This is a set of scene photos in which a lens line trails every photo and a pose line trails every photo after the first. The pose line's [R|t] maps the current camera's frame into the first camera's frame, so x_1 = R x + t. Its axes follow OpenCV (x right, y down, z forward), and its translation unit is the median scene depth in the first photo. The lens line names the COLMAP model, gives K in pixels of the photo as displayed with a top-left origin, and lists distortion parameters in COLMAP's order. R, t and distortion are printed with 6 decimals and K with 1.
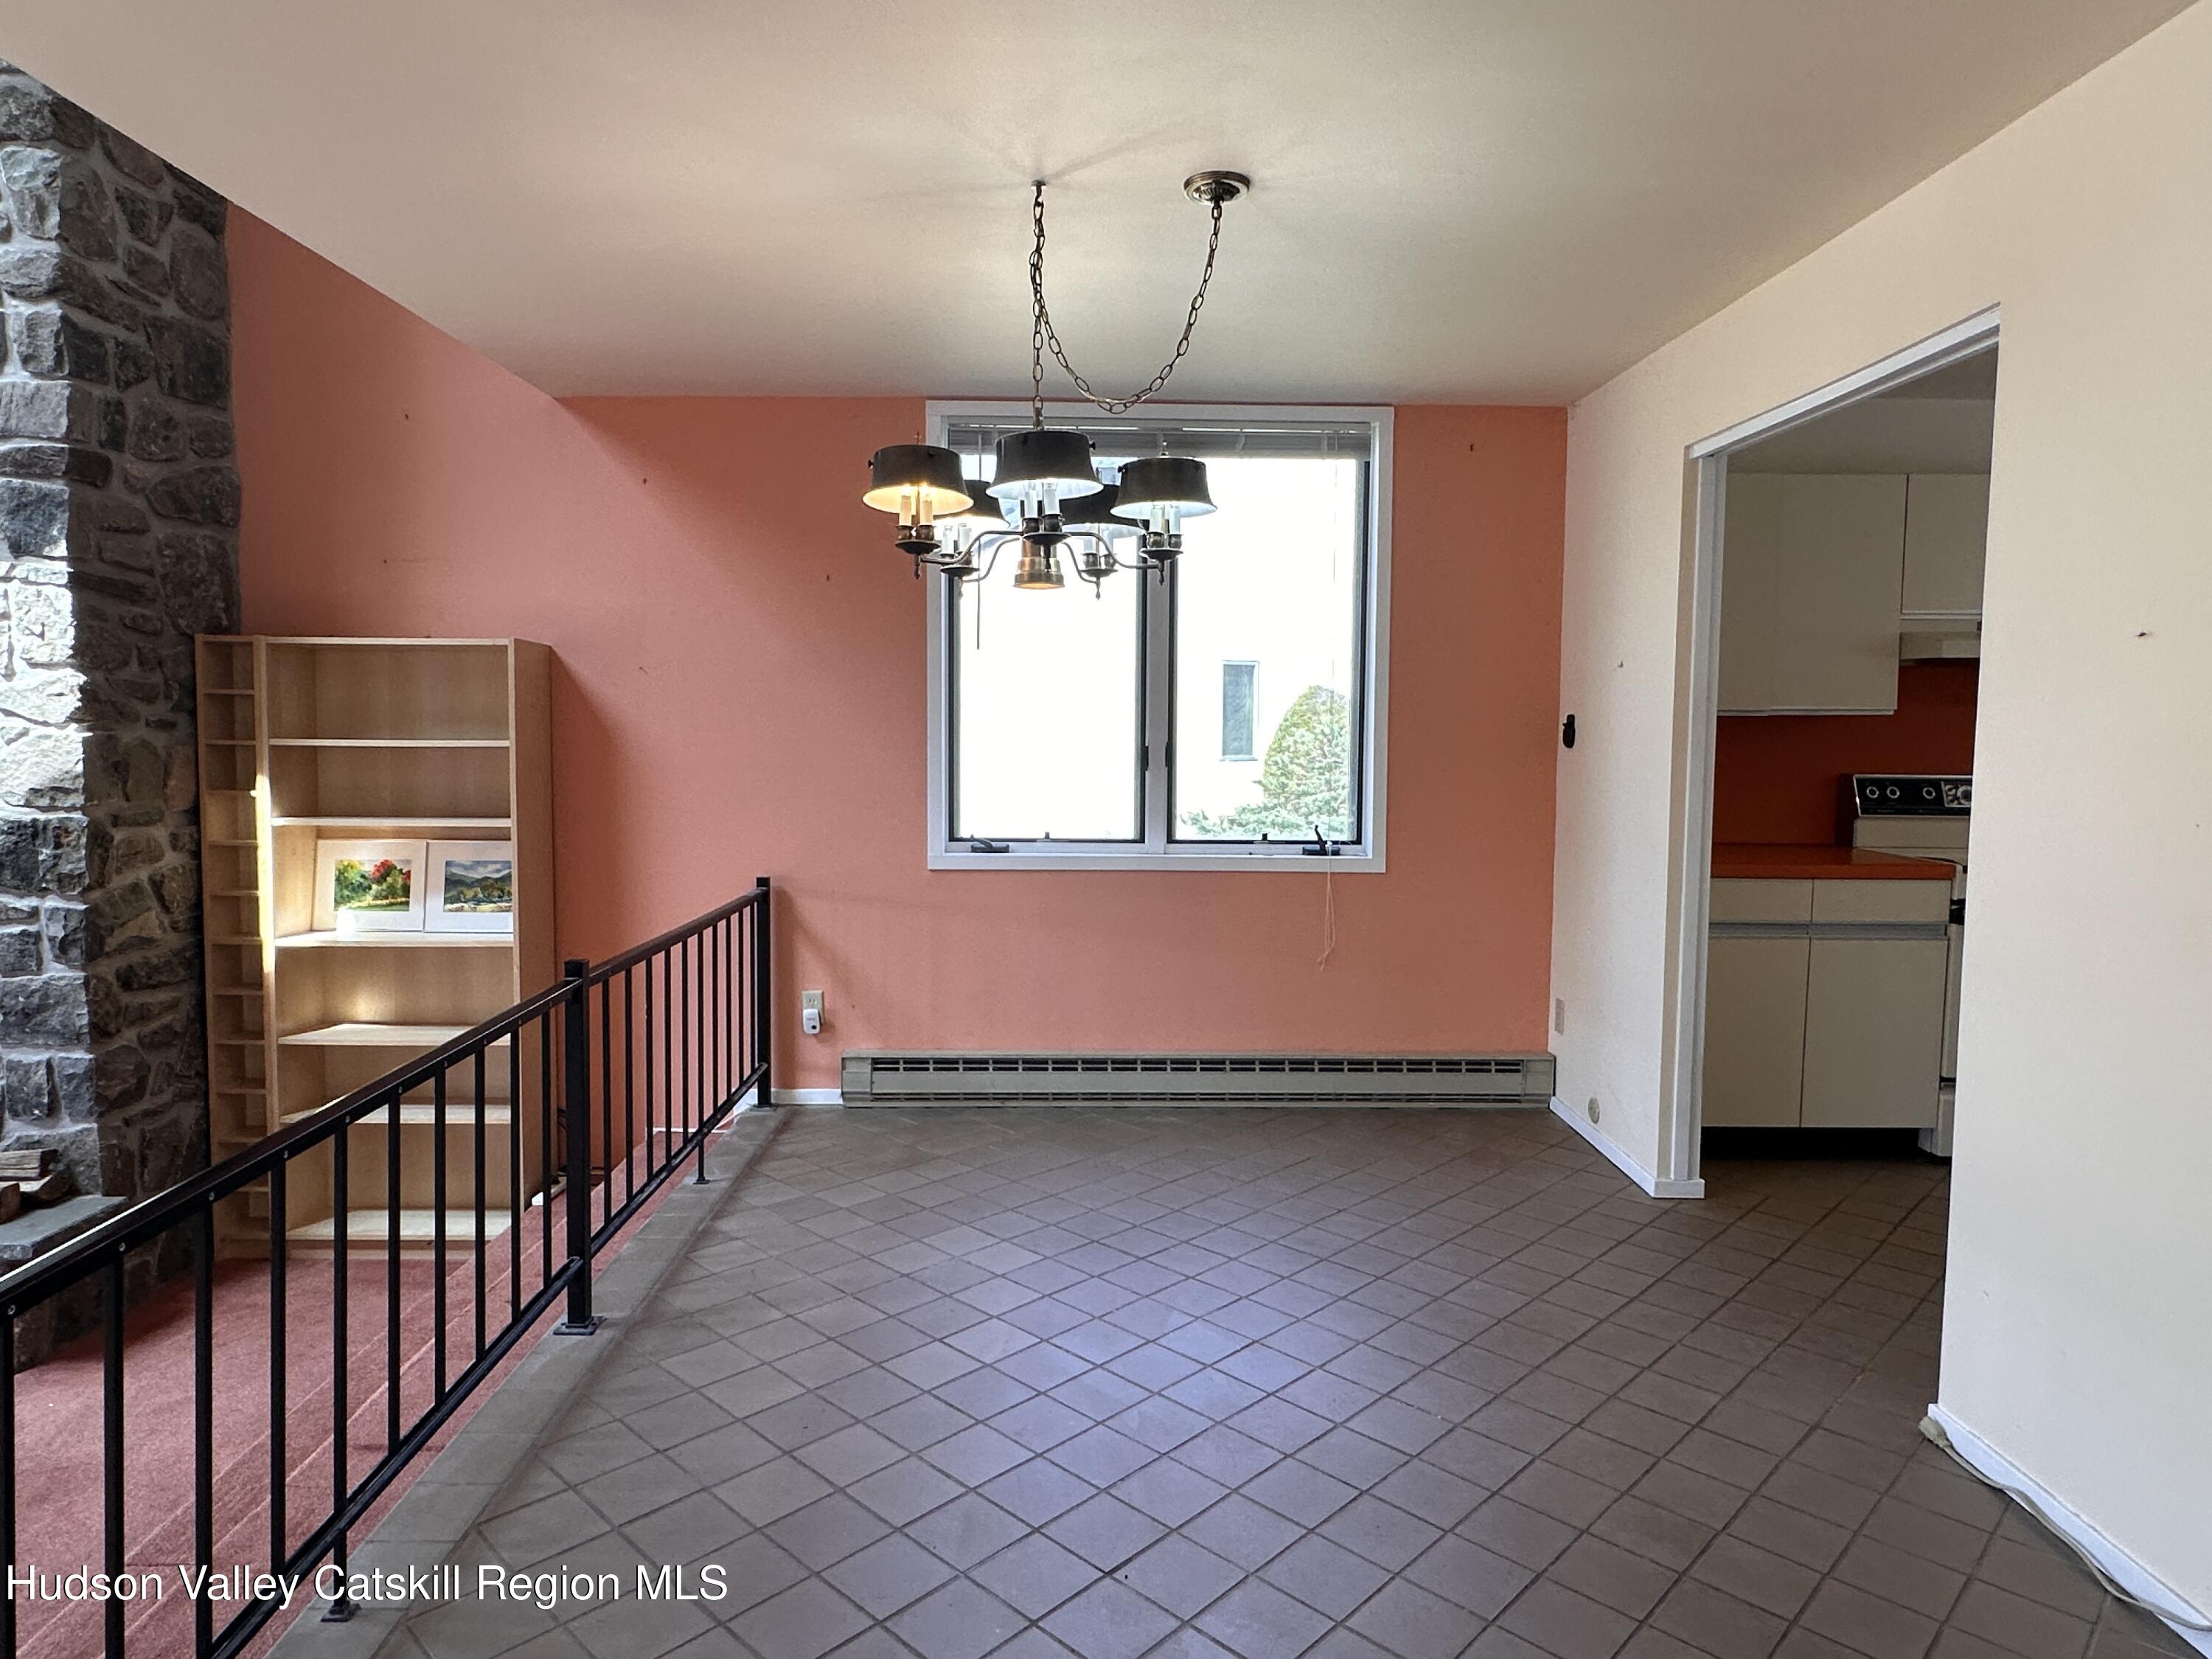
lens RADIAL K [[1344.3, 0, 1103.2], [0, 1344.3, 834.9], [0, 0, 1]] dist [-0.001009, 0.002415]
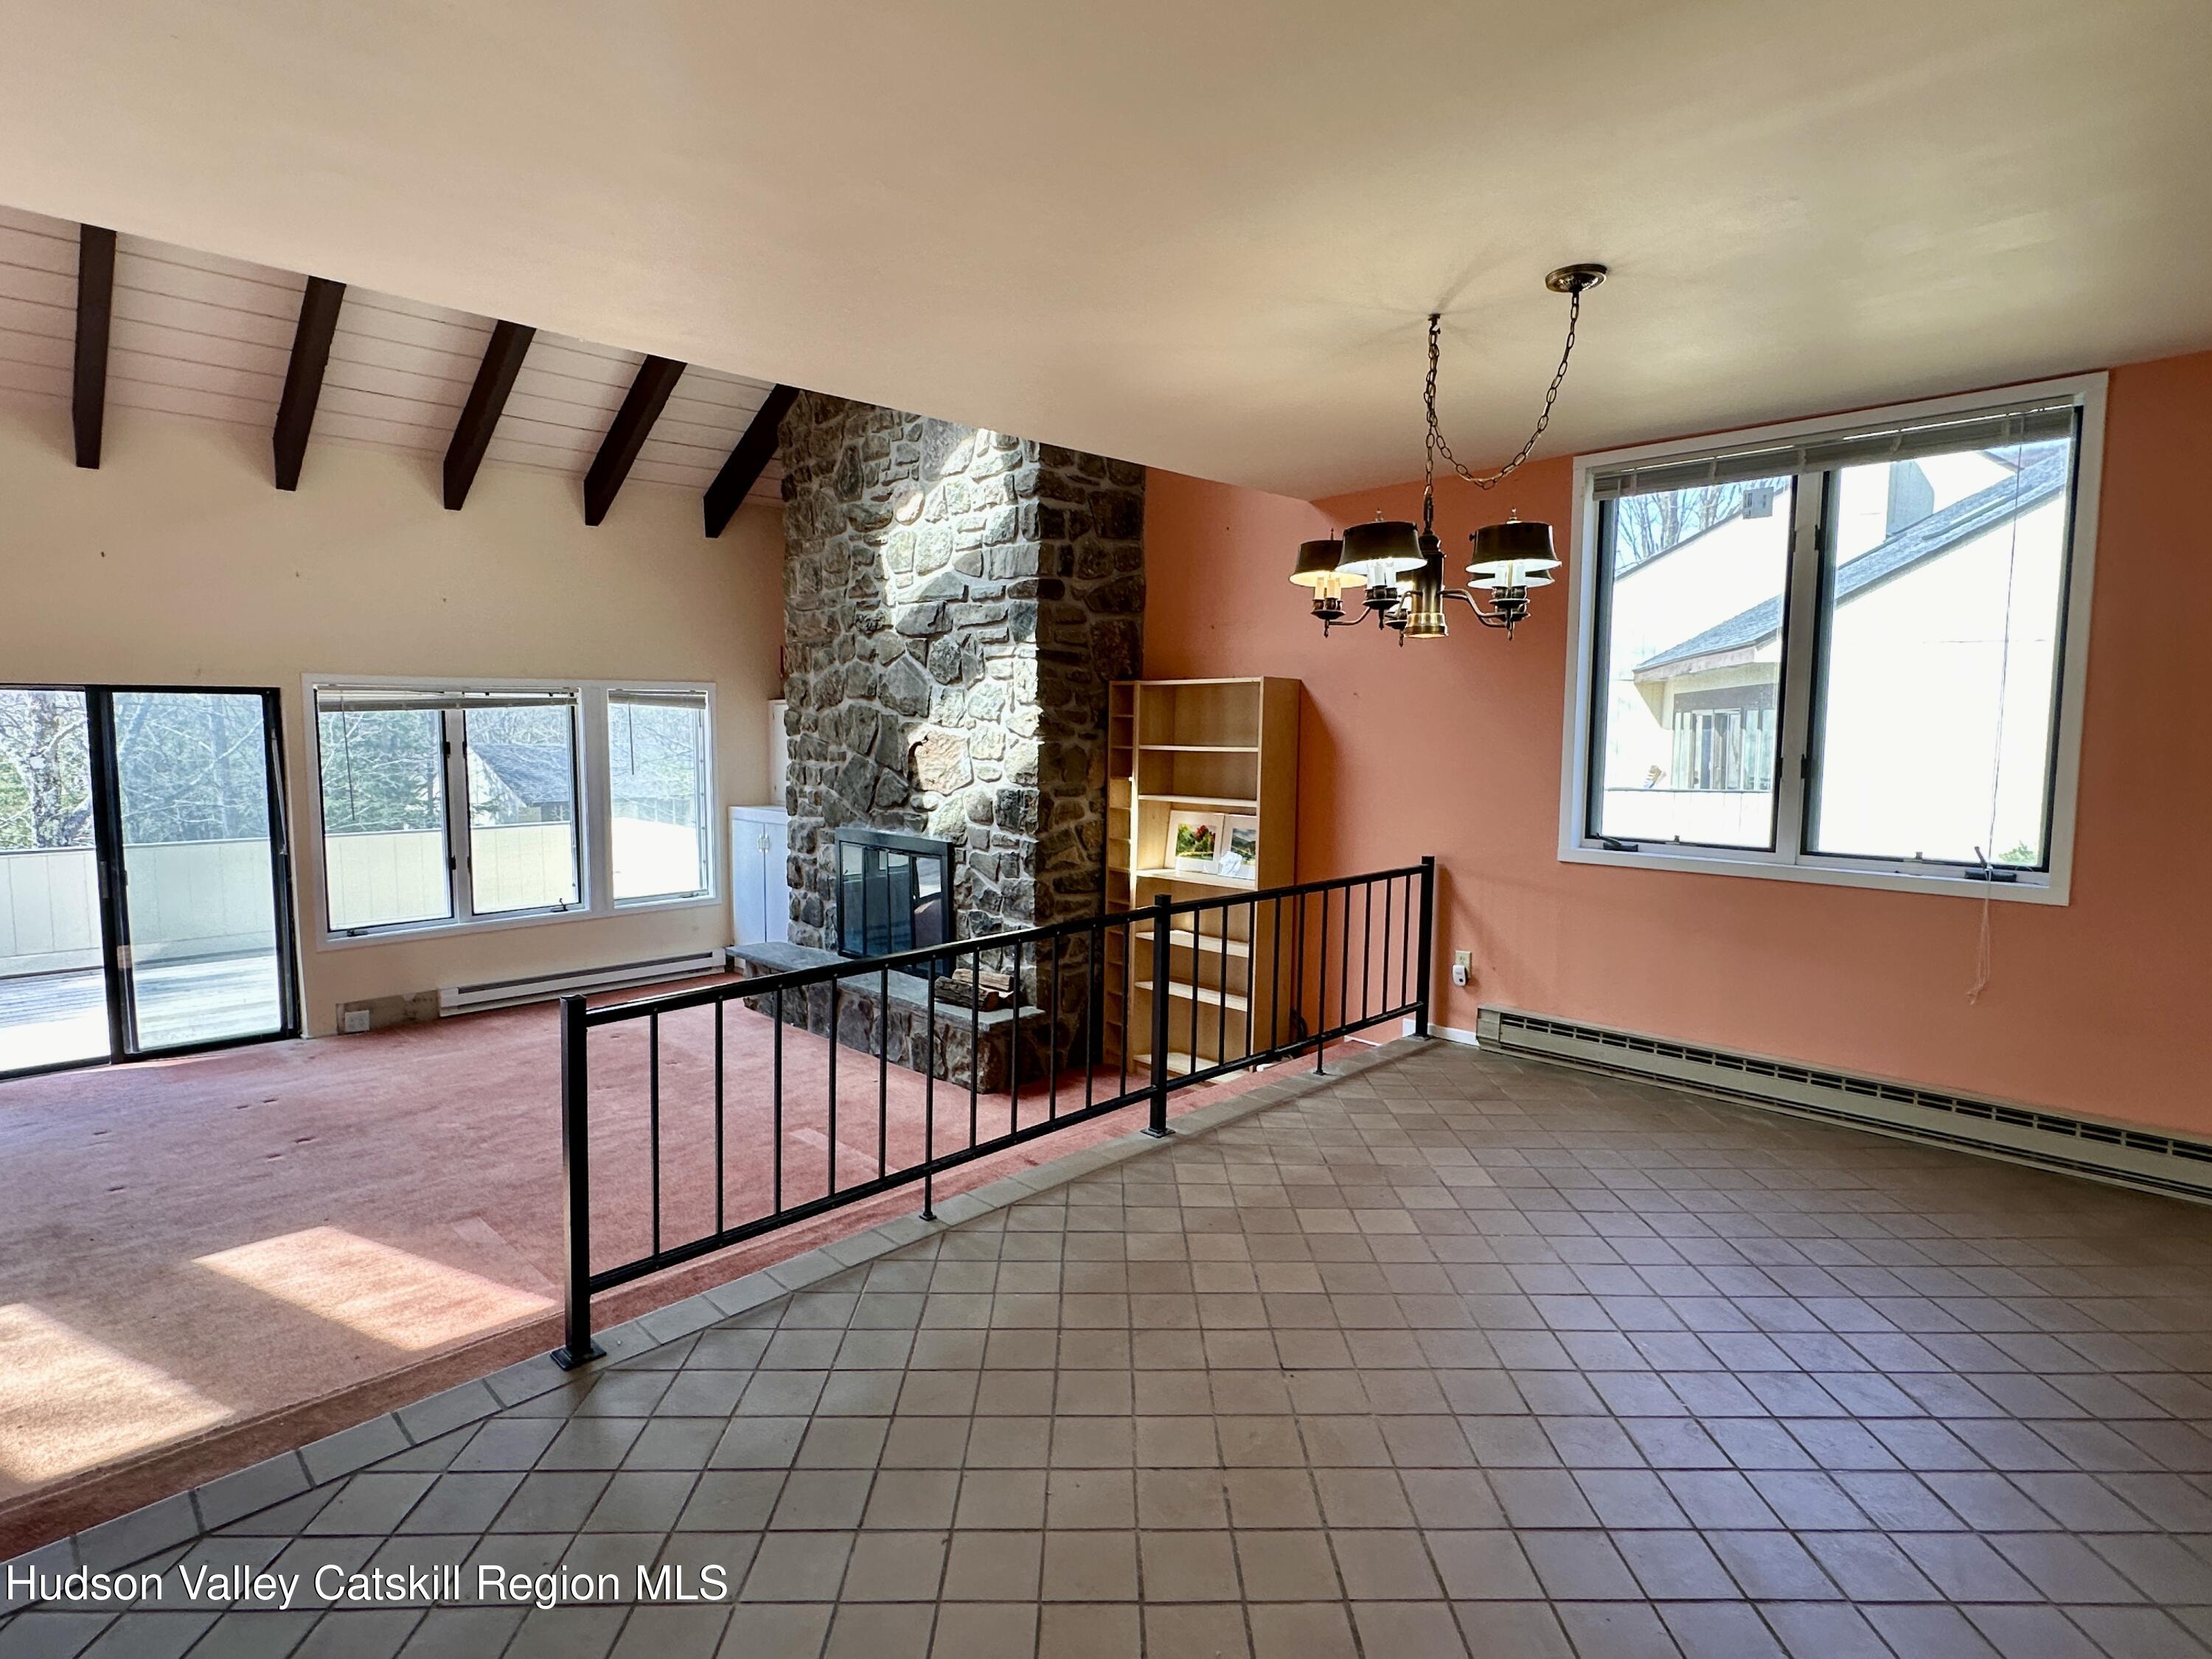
lens RADIAL K [[1160.5, 0, 1102.2], [0, 1160.5, 827.7], [0, 0, 1]] dist [0.000789, 0.000571]
pose [[0.688229, 0.059811, -0.723024, 0.351124], [-0.053012, 0.998078, 0.032104, -0.015436], [0.723555, 0.016234, 0.690076, 0.019400]]
